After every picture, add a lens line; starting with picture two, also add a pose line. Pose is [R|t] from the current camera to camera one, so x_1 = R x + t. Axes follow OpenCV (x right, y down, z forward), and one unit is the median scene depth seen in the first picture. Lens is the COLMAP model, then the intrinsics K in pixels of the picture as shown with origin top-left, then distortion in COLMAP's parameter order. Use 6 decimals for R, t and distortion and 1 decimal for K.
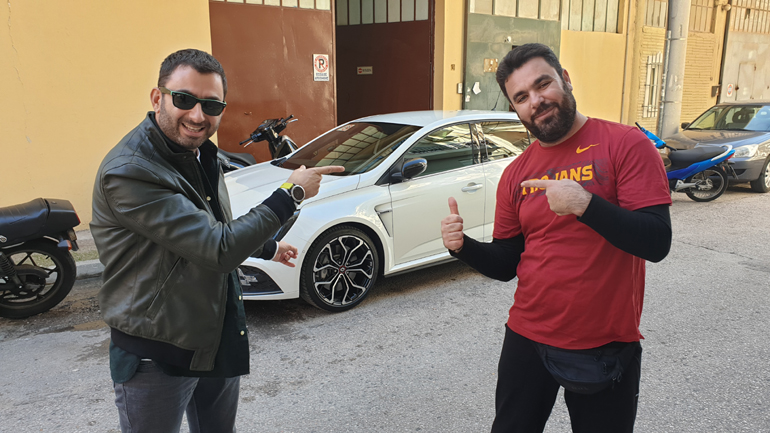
lens RADIAL K [[606.0, 0, 385.0], [0, 606.0, 216.5], [0, 0, 1]] dist [0.074359, -0.003644]
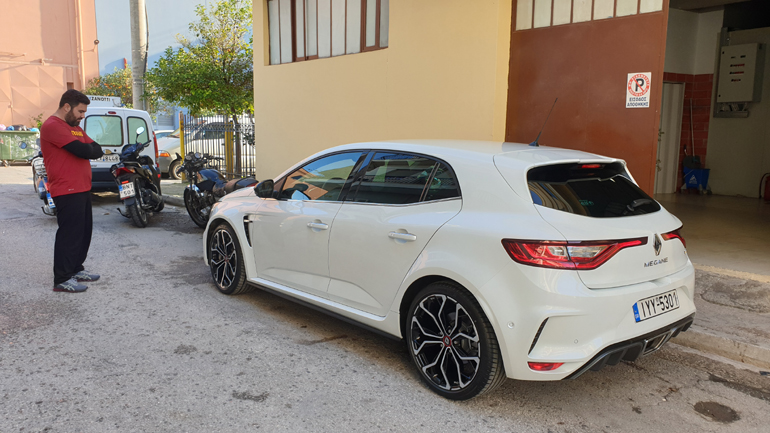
lens RADIAL K [[606.0, 0, 385.0], [0, 606.0, 216.5], [0, 0, 1]] dist [0.074359, -0.003644]
pose [[0.059908, 0.160047, -0.985290, 0.723977], [-0.223618, 0.964128, 0.143013, -0.152111], [0.972834, 0.211761, 0.093549, 0.749334]]
